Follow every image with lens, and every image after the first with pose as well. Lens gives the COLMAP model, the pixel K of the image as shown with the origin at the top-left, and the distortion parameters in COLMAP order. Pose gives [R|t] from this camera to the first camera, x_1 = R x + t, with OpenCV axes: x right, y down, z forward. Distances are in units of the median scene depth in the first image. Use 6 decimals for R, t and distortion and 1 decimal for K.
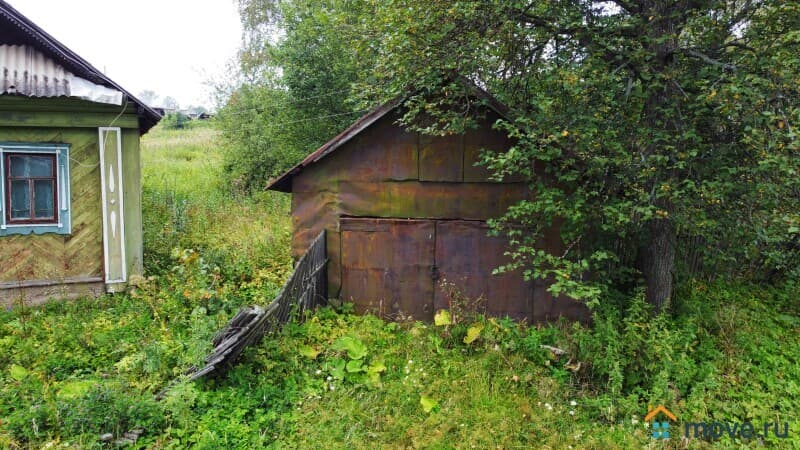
lens RADIAL K [[606.0, 0, 401.3], [0, 606.0, 232.6], [0, 0, 1]] dist [-0.004274, 0.003121]
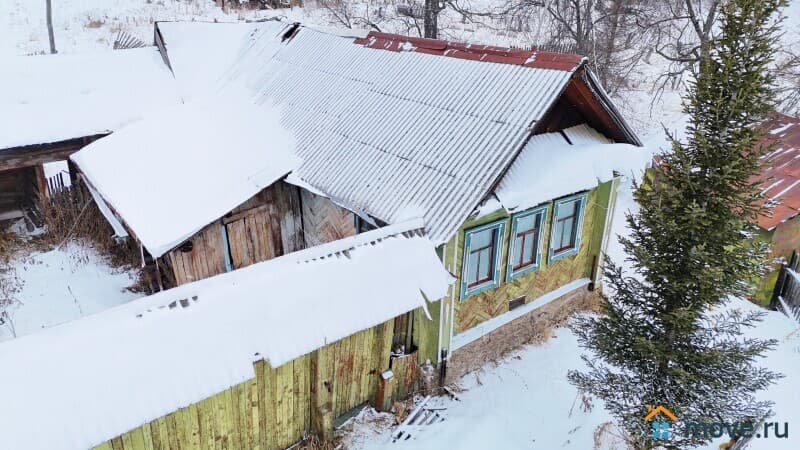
lens RADIAL K [[584.0, 0, 404.6], [0, 584.0, 223.1], [0, 0, 1]] dist [0.093151, -0.094418]
pose [[0.974308, -0.080248, 0.210439, -1.202864], [0.020633, 0.962243, 0.271407, -0.430882], [-0.224274, -0.260092, 0.939177, -0.133479]]
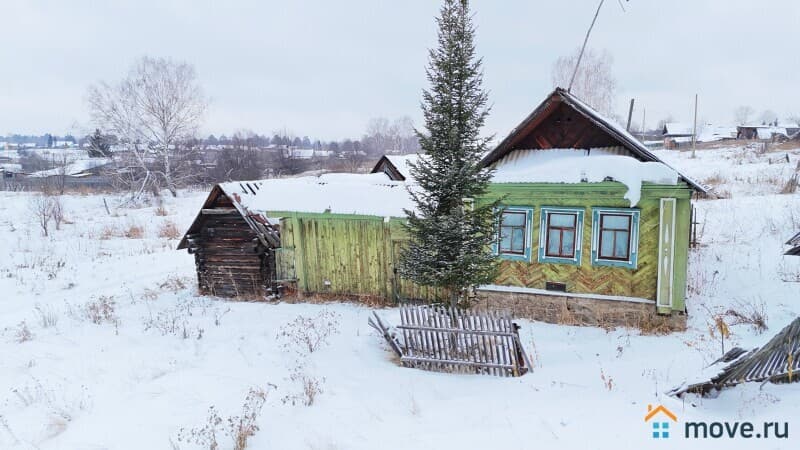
lens RADIAL K [[584.0, 0, 401.2], [0, 584.0, 219.6], [0, 0, 1]] dist [0.093151, -0.094418]
pose [[0.614593, 0.048239, -0.787368, 0.234511], [-0.084438, 0.996417, -0.004862, -0.062787], [0.784312, 0.069472, 0.616464, -0.353141]]
